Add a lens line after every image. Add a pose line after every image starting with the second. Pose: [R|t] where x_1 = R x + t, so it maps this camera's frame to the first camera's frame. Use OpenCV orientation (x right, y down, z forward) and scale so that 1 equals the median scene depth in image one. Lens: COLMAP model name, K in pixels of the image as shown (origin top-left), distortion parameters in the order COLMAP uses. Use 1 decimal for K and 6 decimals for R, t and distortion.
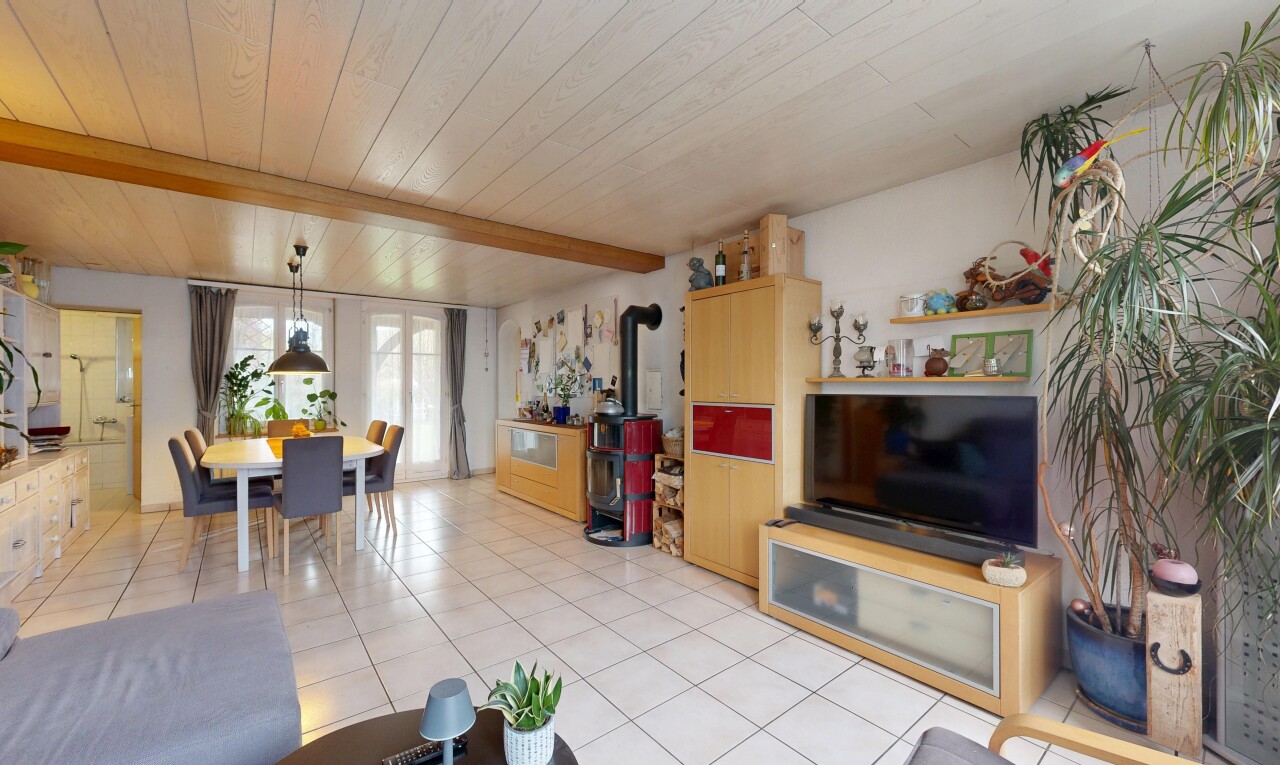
lens RADIAL K [[497.3, 0, 639.4], [0, 497.3, 382.4], [0, 0, 1]] dist [-0.002969, -0.000192]
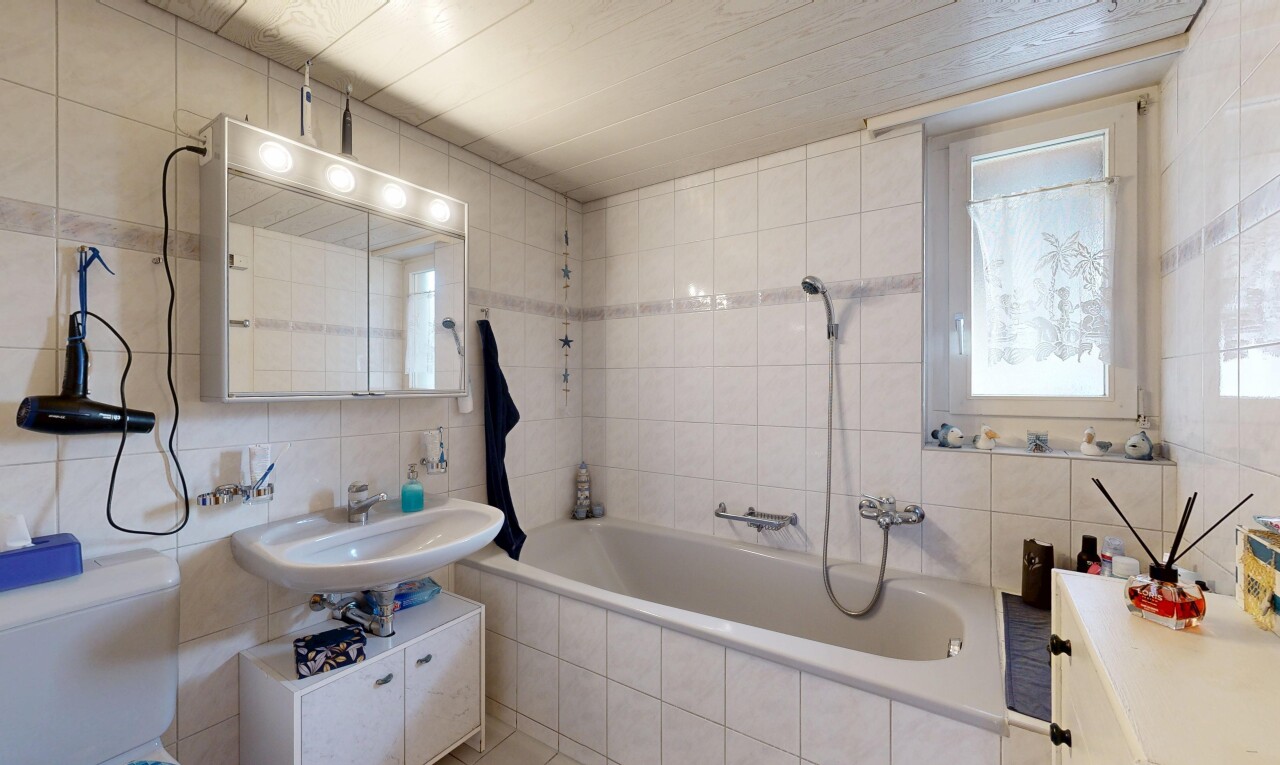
lens RADIAL K [[497.3, 0, 636.0], [0, 497.3, 389.1], [0, 0, 1]] dist [-0.002969, -0.000192]
pose [[0.325578, 0.000266, -0.945515, -0.872018], [-0.002838, 0.999996, -0.000696, 0.010112], [0.945511, 0.002910, 0.325578, 0.783370]]
